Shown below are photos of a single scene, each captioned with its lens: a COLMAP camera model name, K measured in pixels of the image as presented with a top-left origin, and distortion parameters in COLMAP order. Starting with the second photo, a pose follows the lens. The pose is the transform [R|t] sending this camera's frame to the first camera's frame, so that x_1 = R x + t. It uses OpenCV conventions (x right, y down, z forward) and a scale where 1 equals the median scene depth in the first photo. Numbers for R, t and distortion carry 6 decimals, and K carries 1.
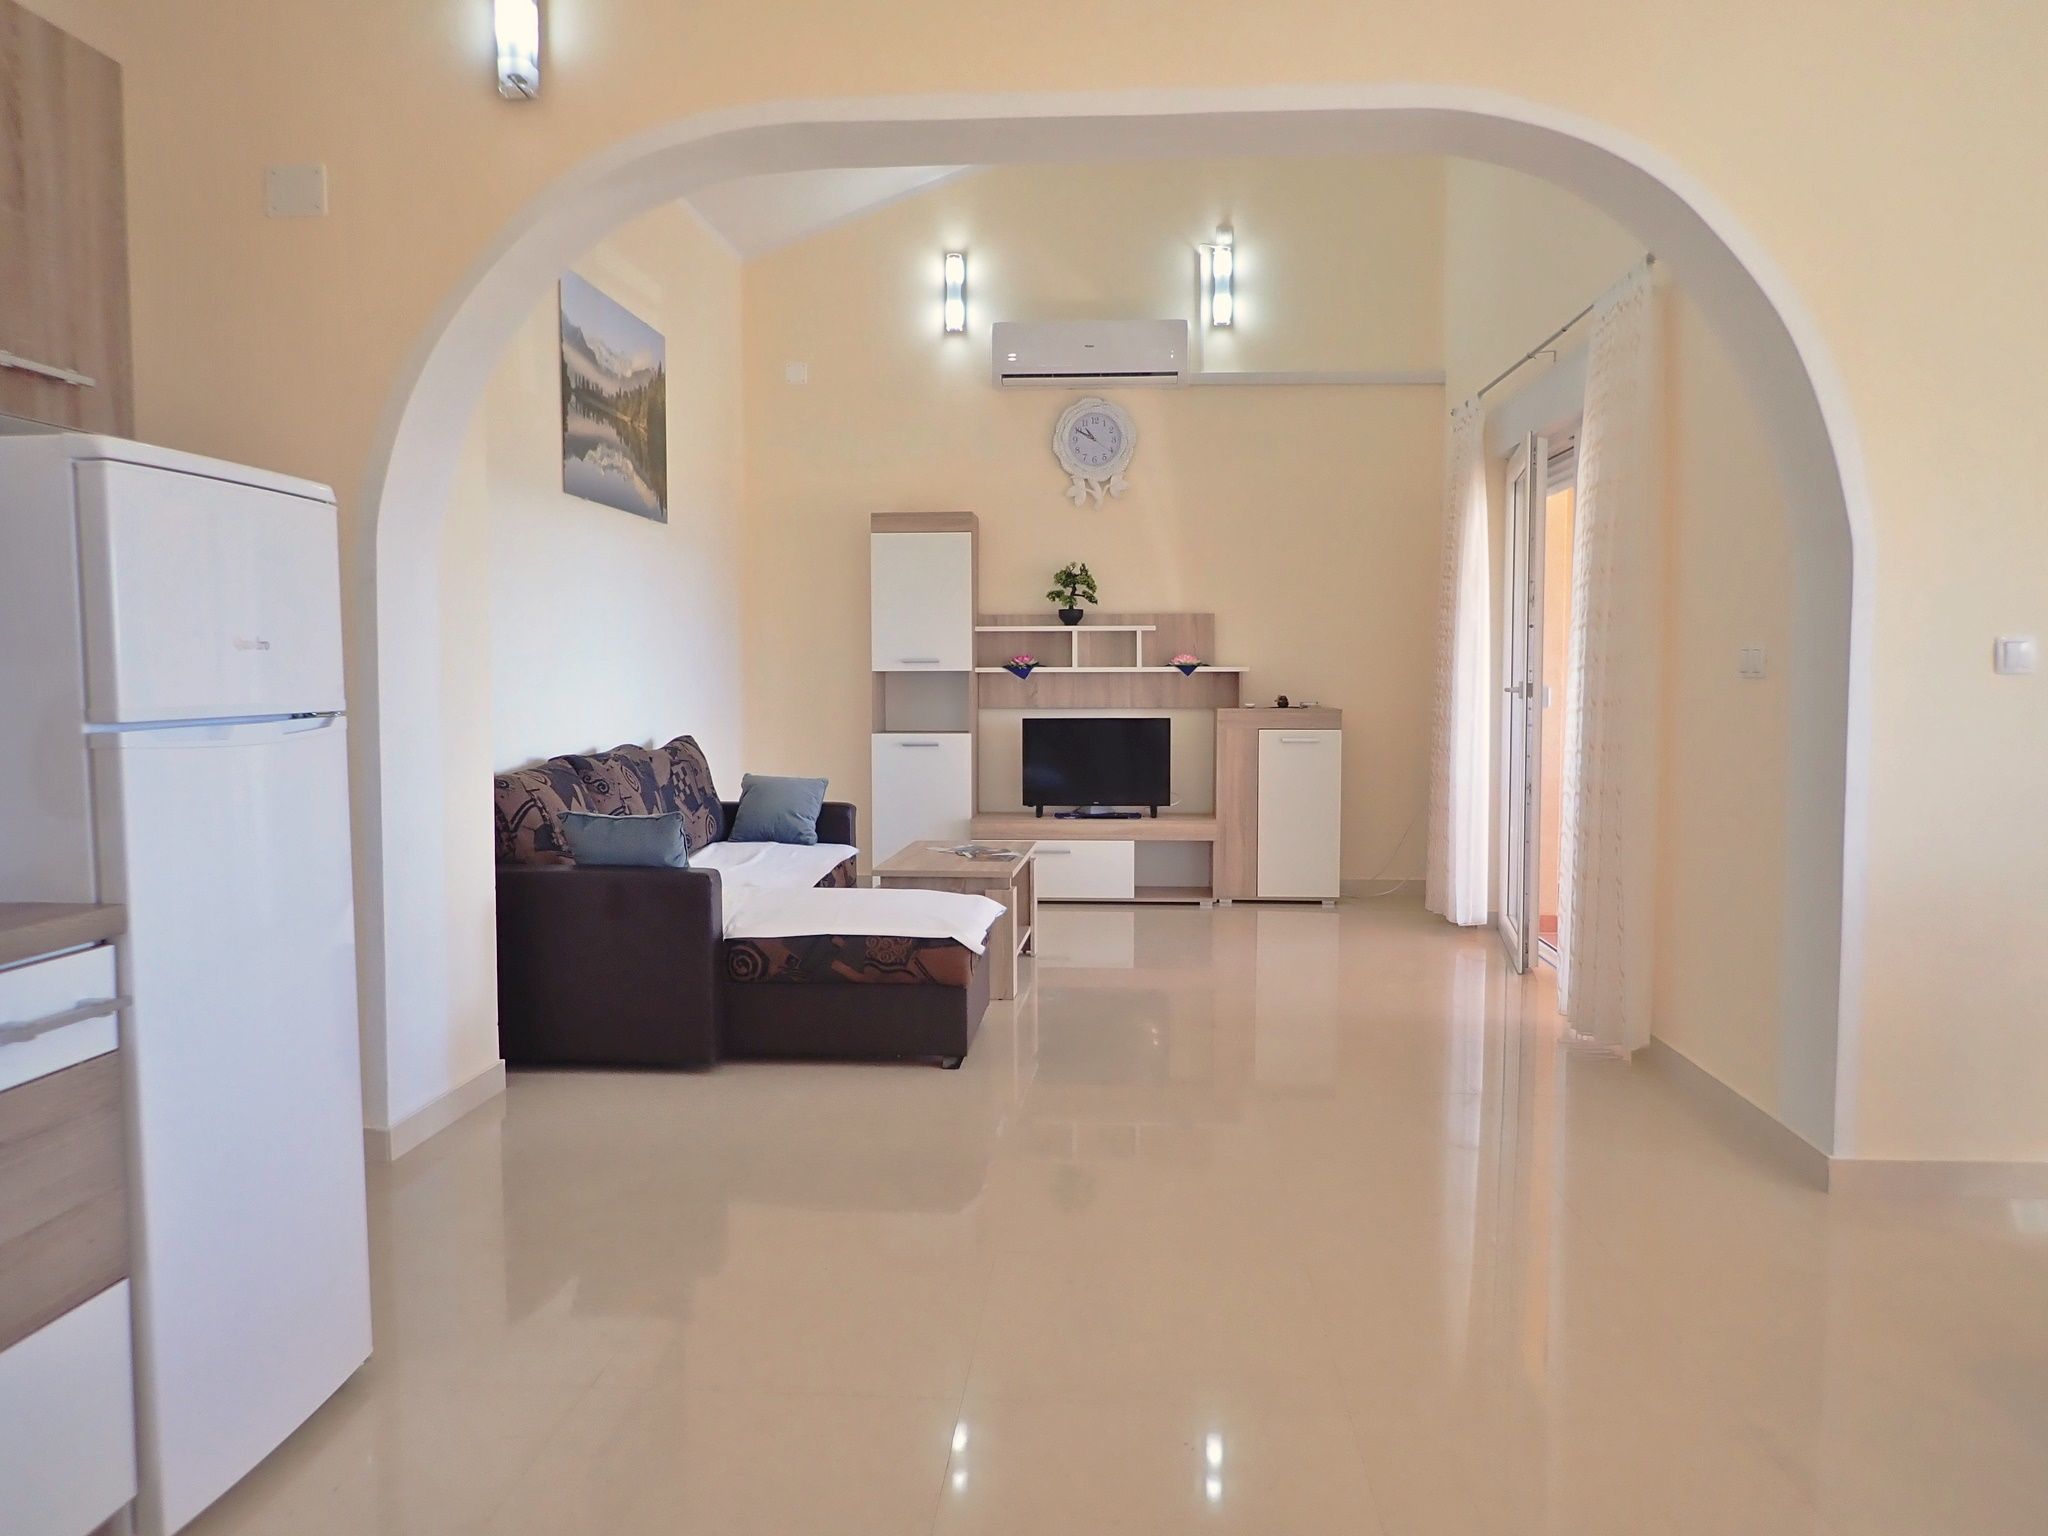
lens RADIAL K [[1508.2, 0, 1009.2], [0, 1508.2, 760.8], [0, 0, 1]] dist [0.004427, -0.017425]
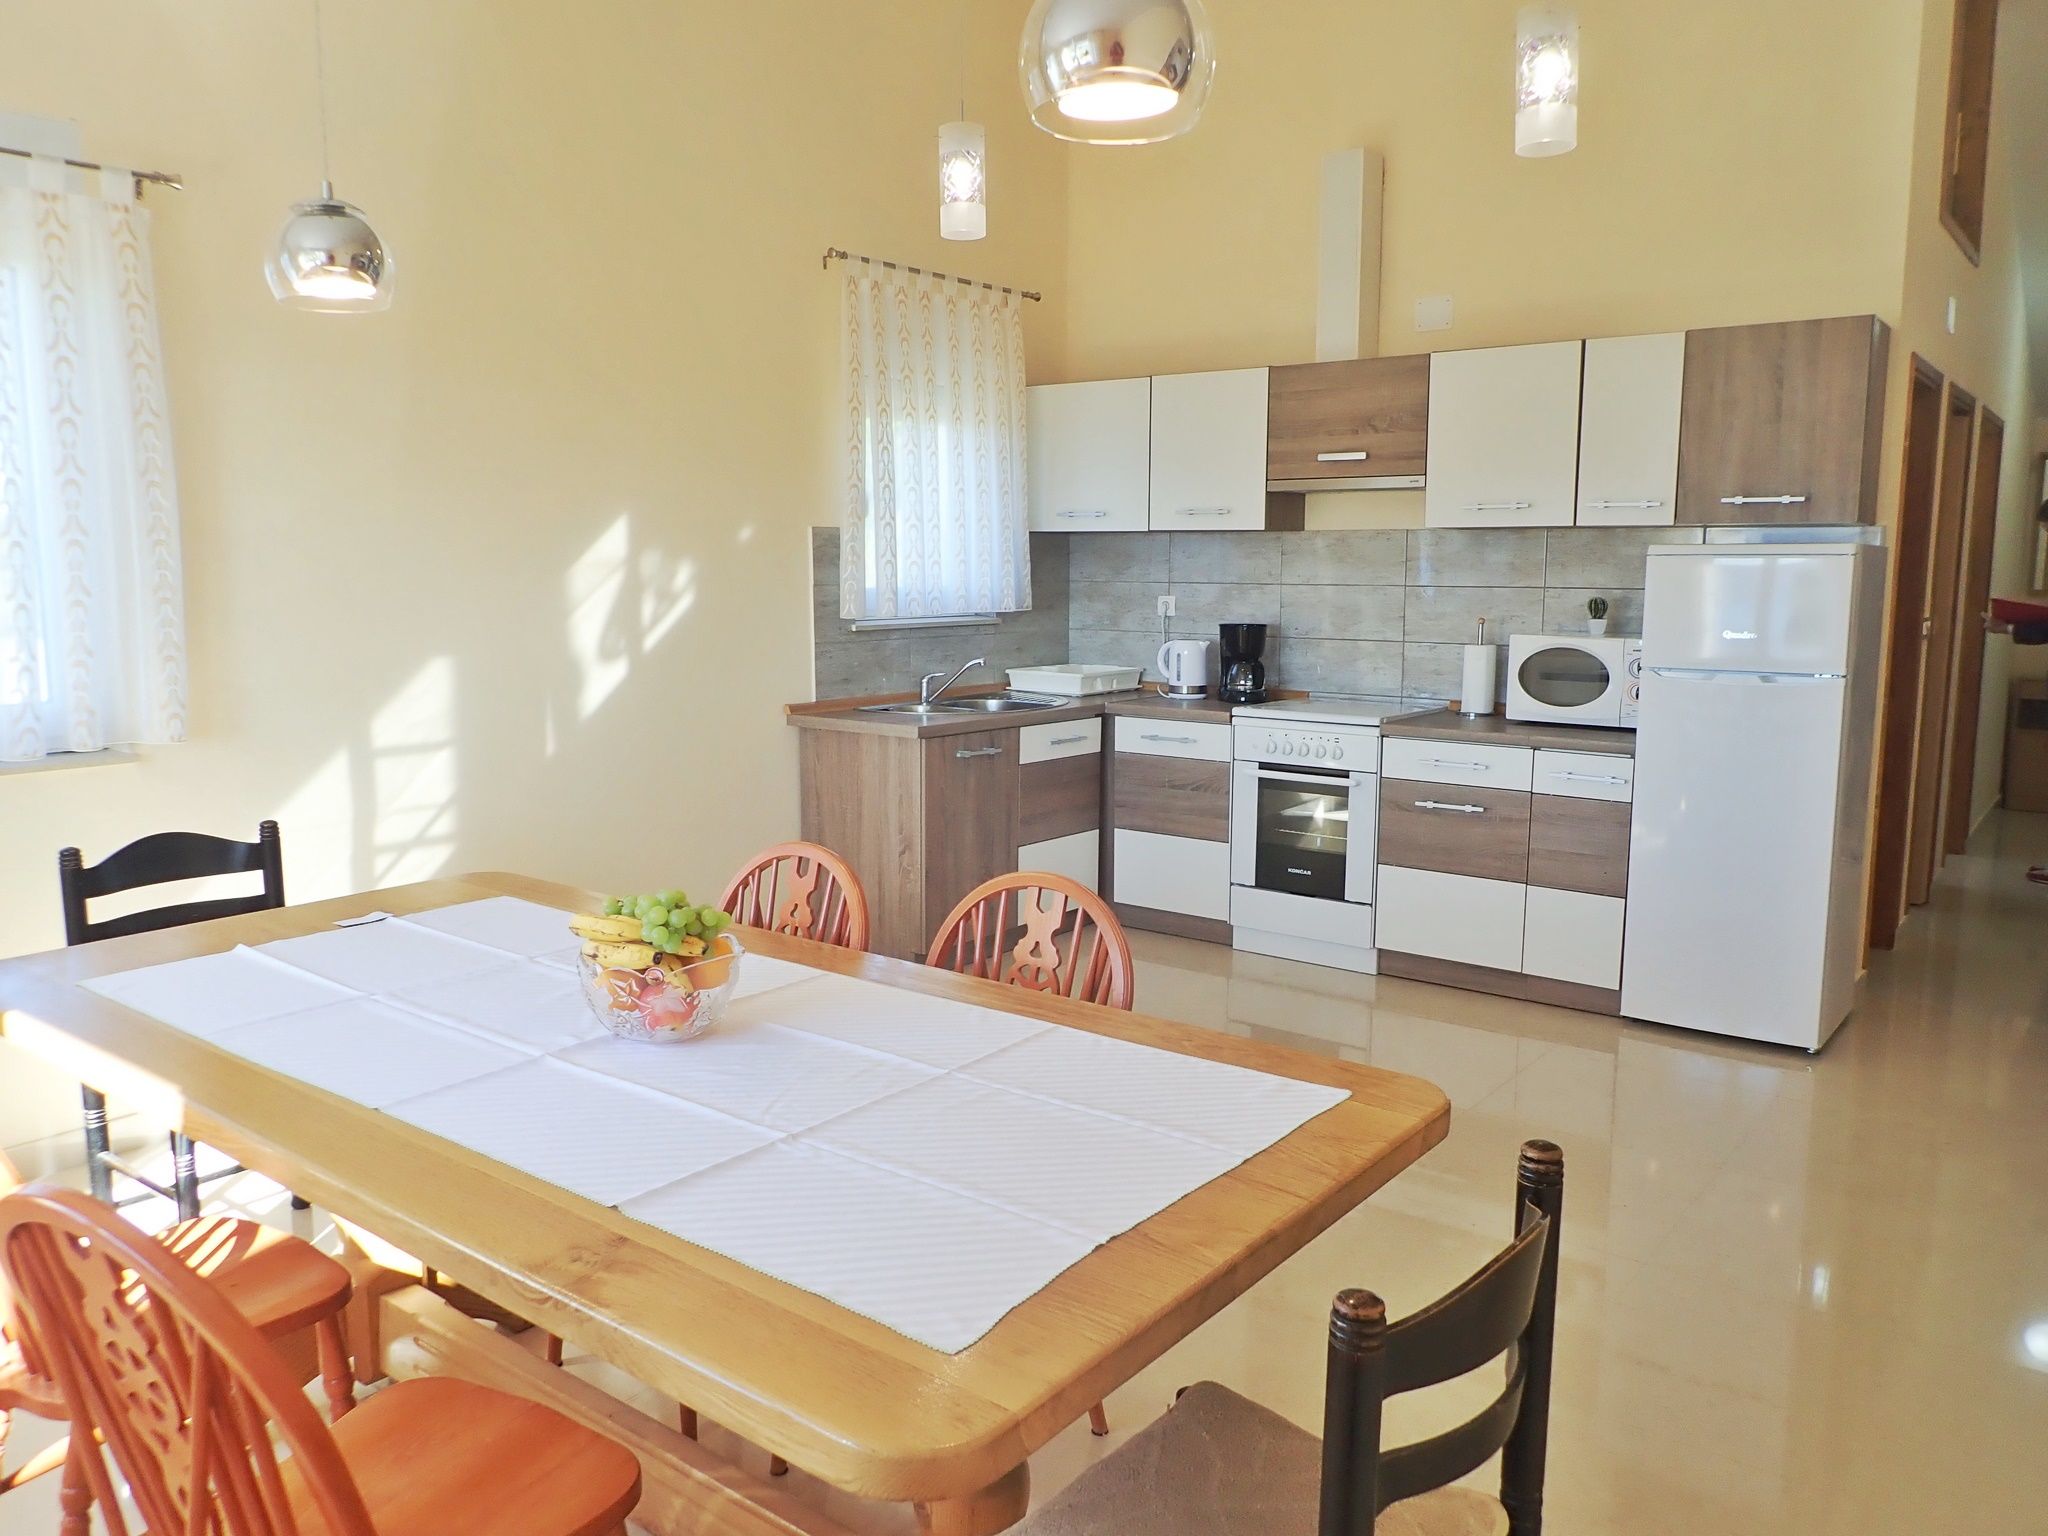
lens RADIAL K [[1508.2, 0, 1004.2], [0, 1508.2, 757.5], [0, 0, 1]] dist [0.004427, -0.017425]
pose [[-0.548527, 0.111633, -0.828647, 0.490445], [-0.049708, 0.984941, 0.165593, -0.057324], [0.834654, 0.132023, -0.534717, 0.368113]]
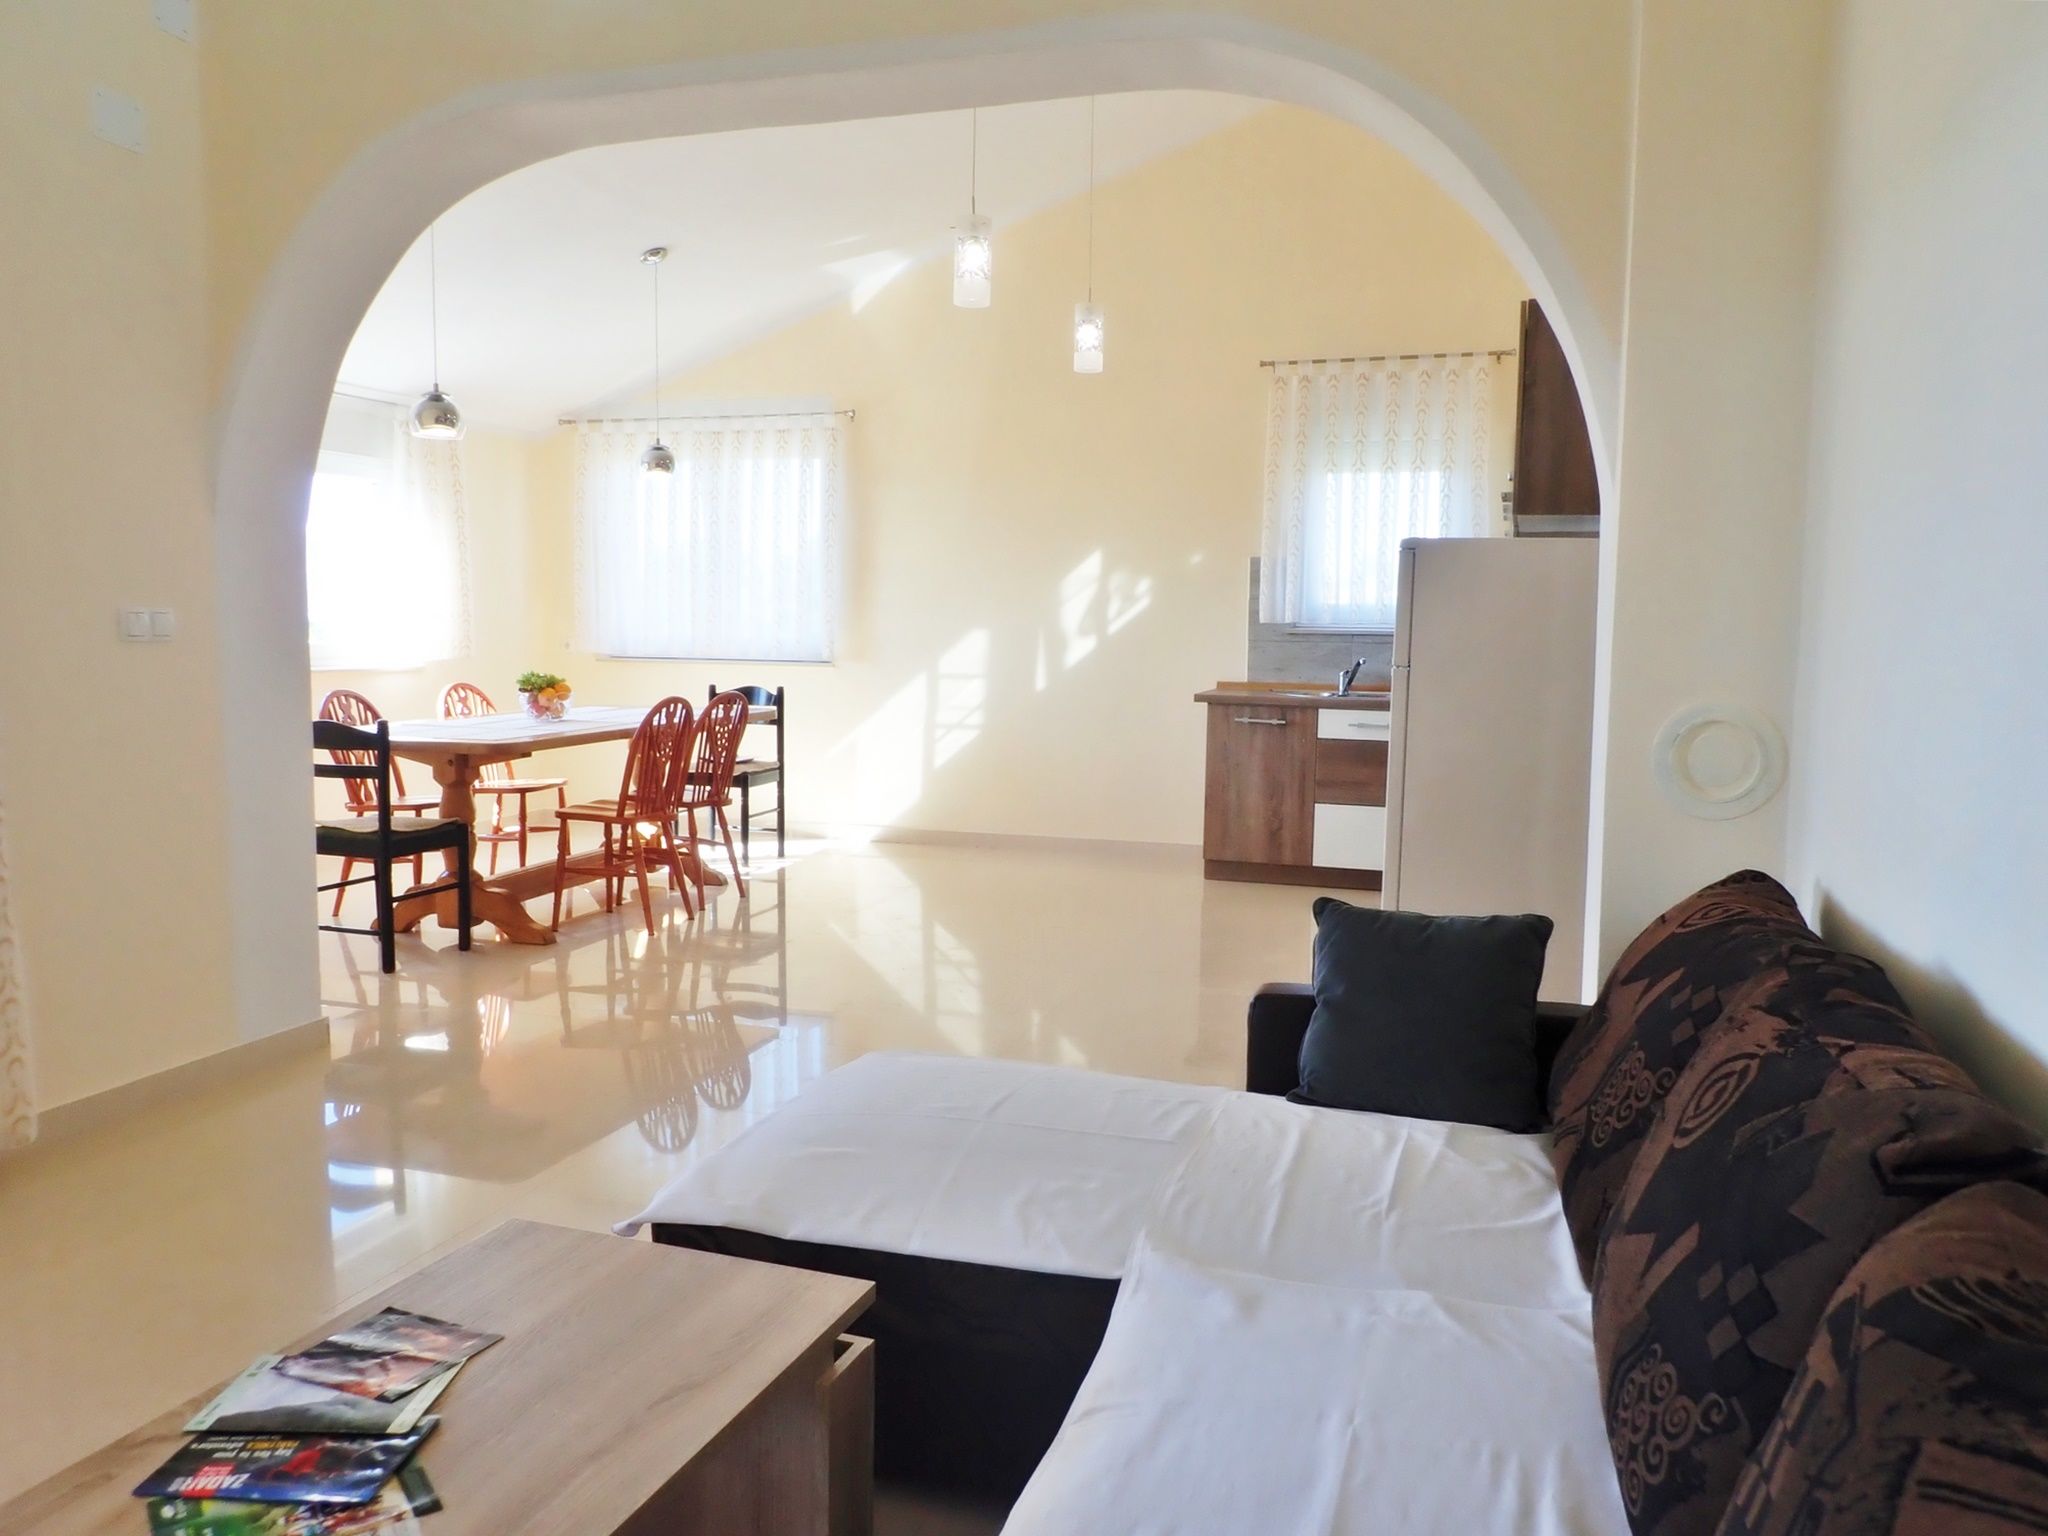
lens RADIAL K [[1508.2, 0, 1018.9], [0, 1508.2, 809.8], [0, 0, 1]] dist [0.004427, -0.017425]
pose [[-0.973544, -0.042697, 0.224476, -0.137989], [-0.000491, 0.982777, 0.184797, -0.062547], [-0.228500, 0.179798, -0.956797, 0.922239]]
